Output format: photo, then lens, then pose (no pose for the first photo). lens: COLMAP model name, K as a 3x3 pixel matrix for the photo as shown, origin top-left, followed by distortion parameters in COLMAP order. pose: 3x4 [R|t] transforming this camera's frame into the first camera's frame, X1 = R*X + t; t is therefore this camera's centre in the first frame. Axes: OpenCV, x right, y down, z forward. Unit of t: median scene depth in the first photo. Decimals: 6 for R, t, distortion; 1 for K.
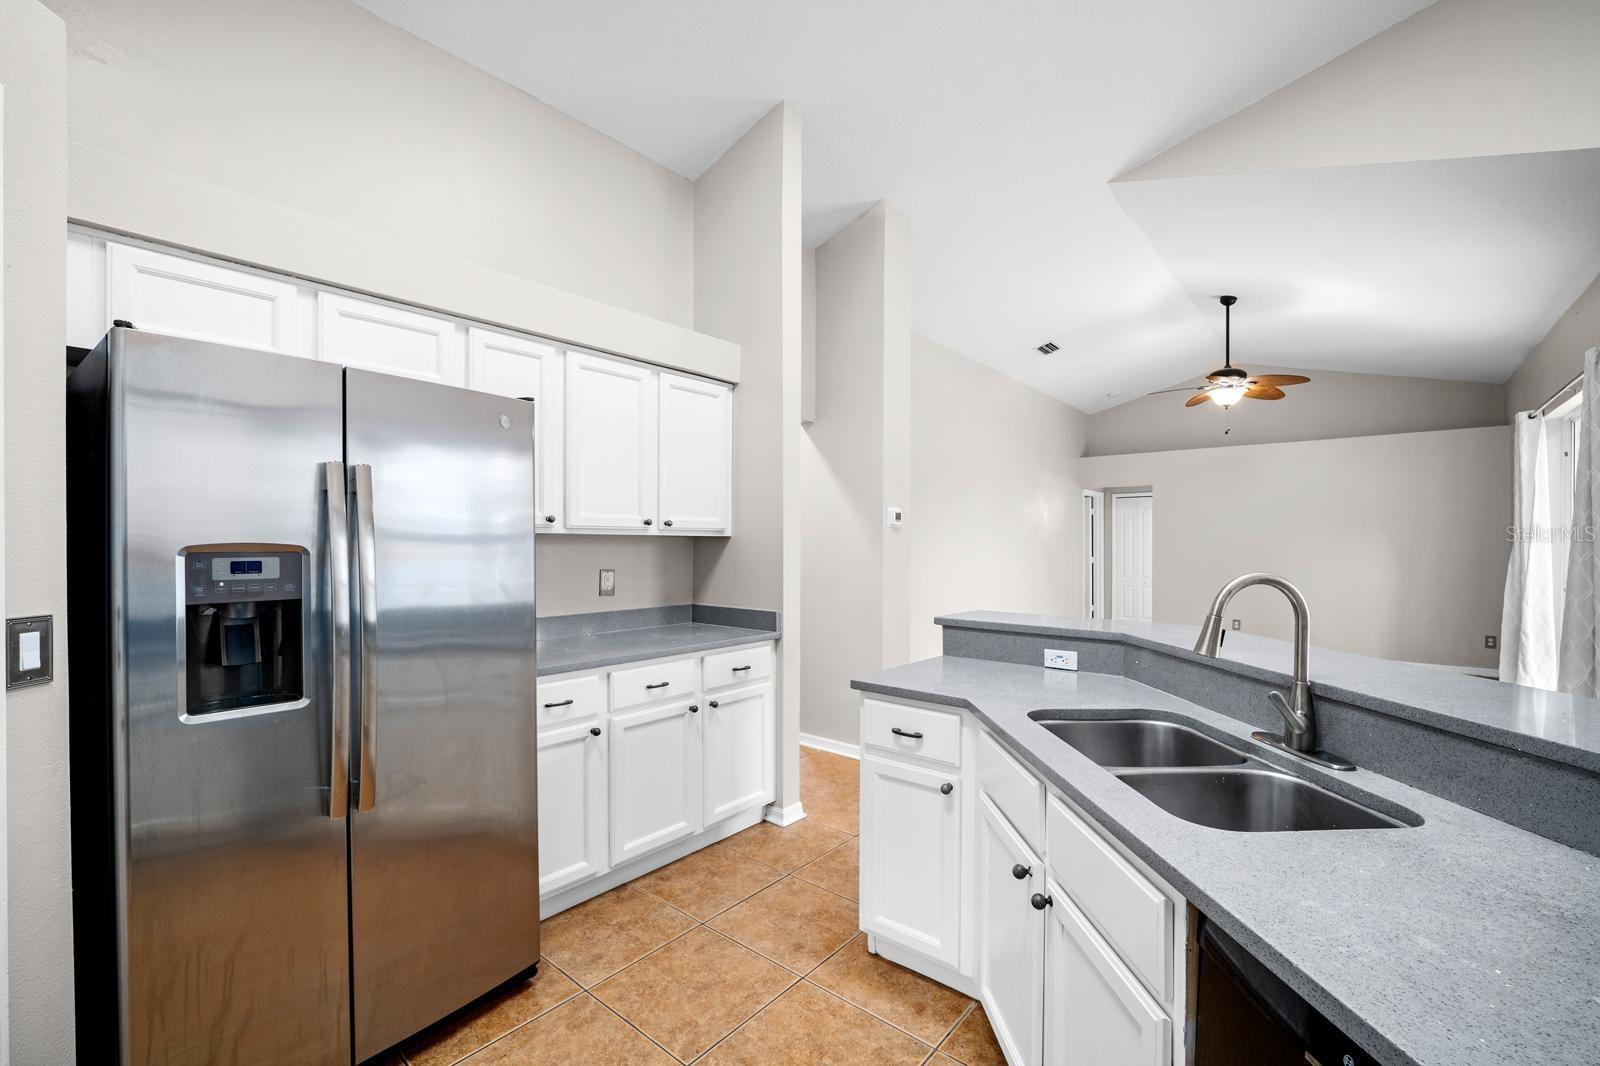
lens RADIAL K [[670.5, 0, 816.7], [0, 670.5, 541.2], [0, 0, 1]] dist [-0.015560, 0.000734]
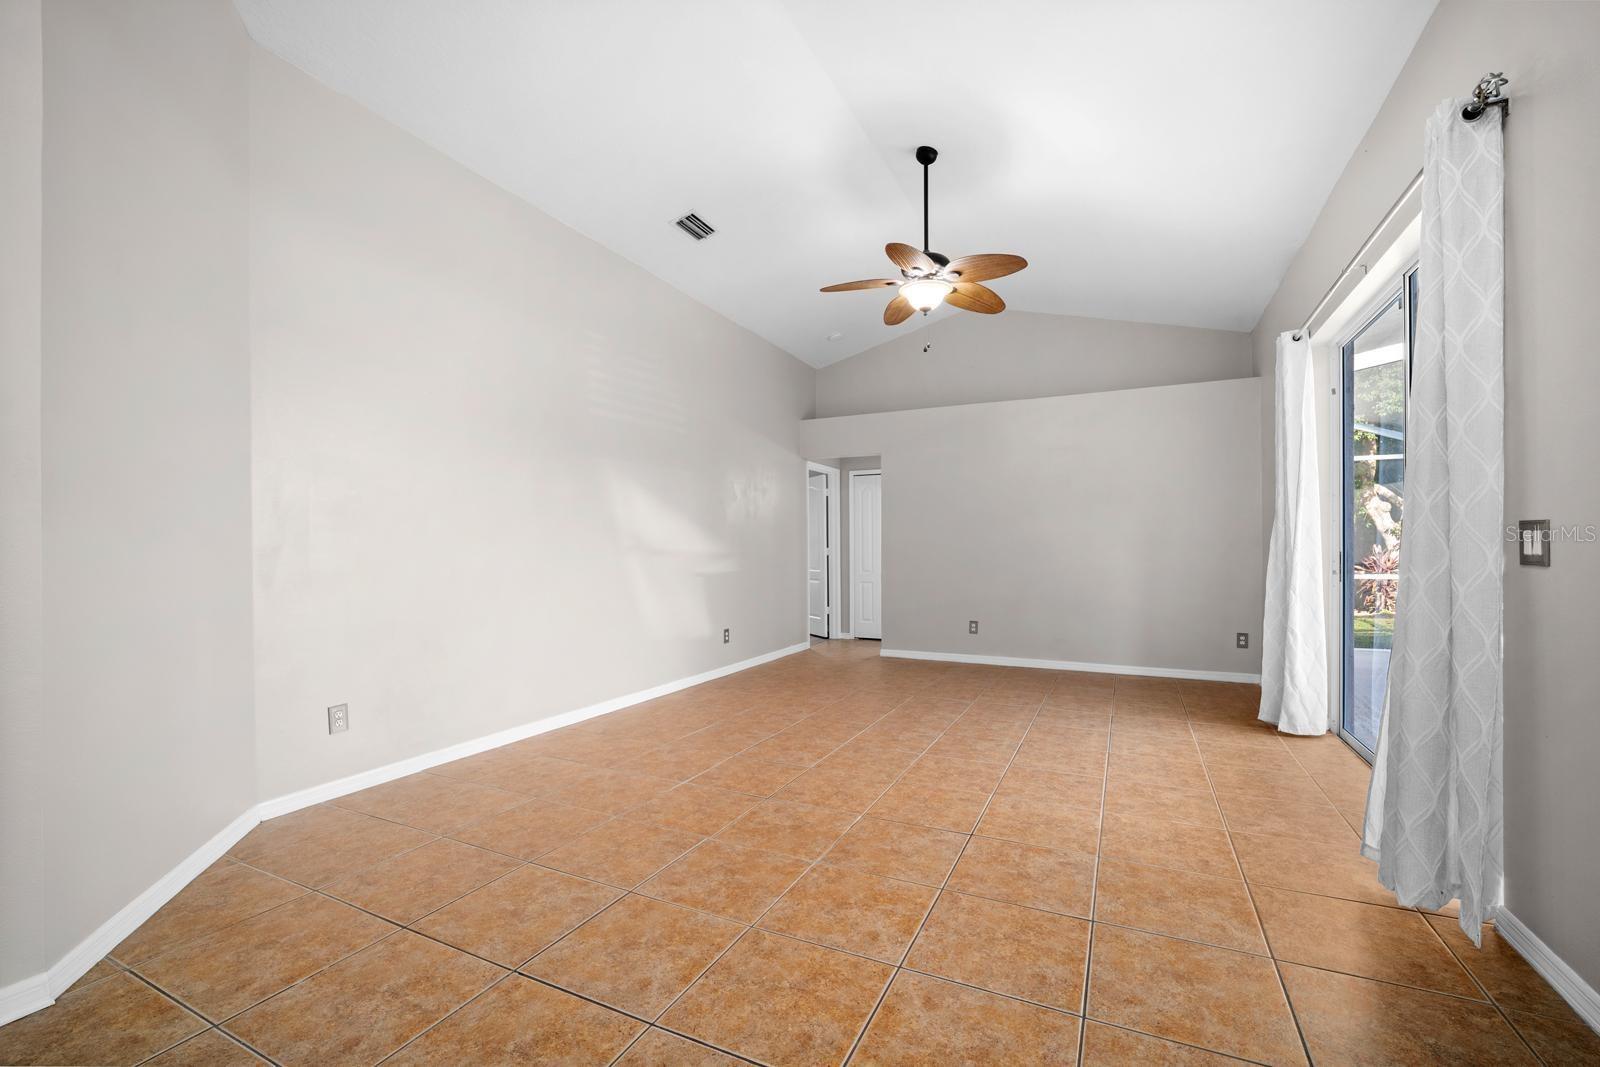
lens RADIAL K [[670.5, 0, 816.5], [0, 670.5, 539.9], [0, 0, 1]] dist [-0.015560, 0.000734]
pose [[0.967890, -0.002324, 0.251365, 0.691211], [0.005210, 0.999928, -0.010819, 0.077195], [-0.251322, 0.011781, 0.967832, 0.762820]]
